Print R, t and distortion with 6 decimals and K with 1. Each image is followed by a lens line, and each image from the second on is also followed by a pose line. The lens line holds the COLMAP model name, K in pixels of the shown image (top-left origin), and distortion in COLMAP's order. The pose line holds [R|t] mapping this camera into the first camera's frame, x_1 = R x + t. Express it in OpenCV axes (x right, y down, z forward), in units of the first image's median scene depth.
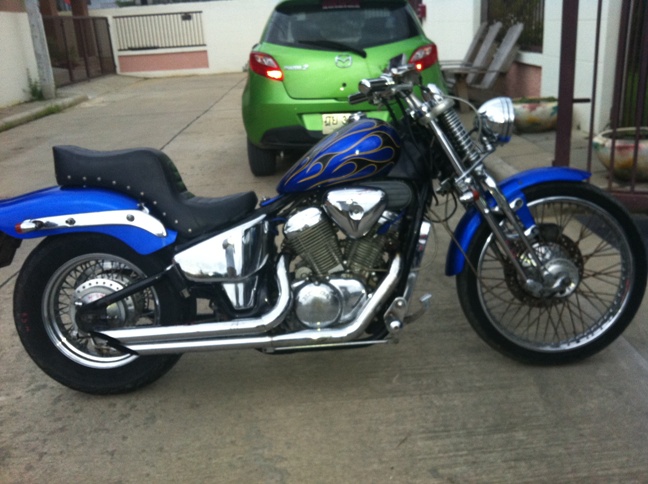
lens RADIAL K [[605.2, 0, 324.0], [0, 605.2, 242.0], [0, 0, 1]] dist [-0.011116, -0.014483]
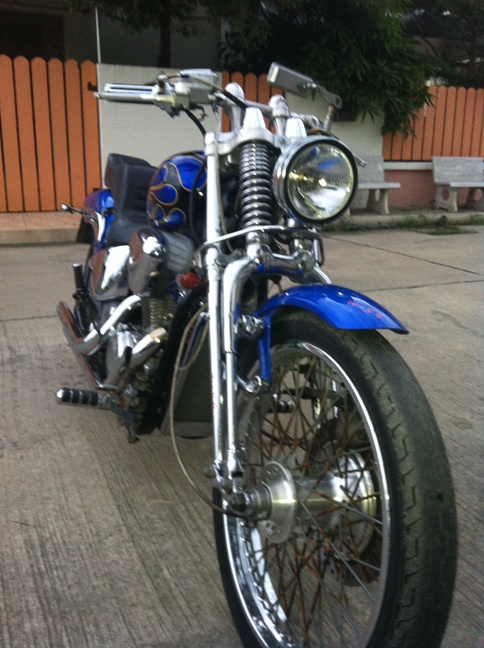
lens RADIAL K [[605.2, 0, 242.0], [0, 605.2, 324.0], [0, 0, 1]] dist [-0.011116, -0.014483]
pose [[0.363698, 0.321458, -0.874293, 0.179800], [-0.346765, 0.917835, 0.193216, -0.037705], [0.864568, 0.232902, 0.445285, 0.171005]]
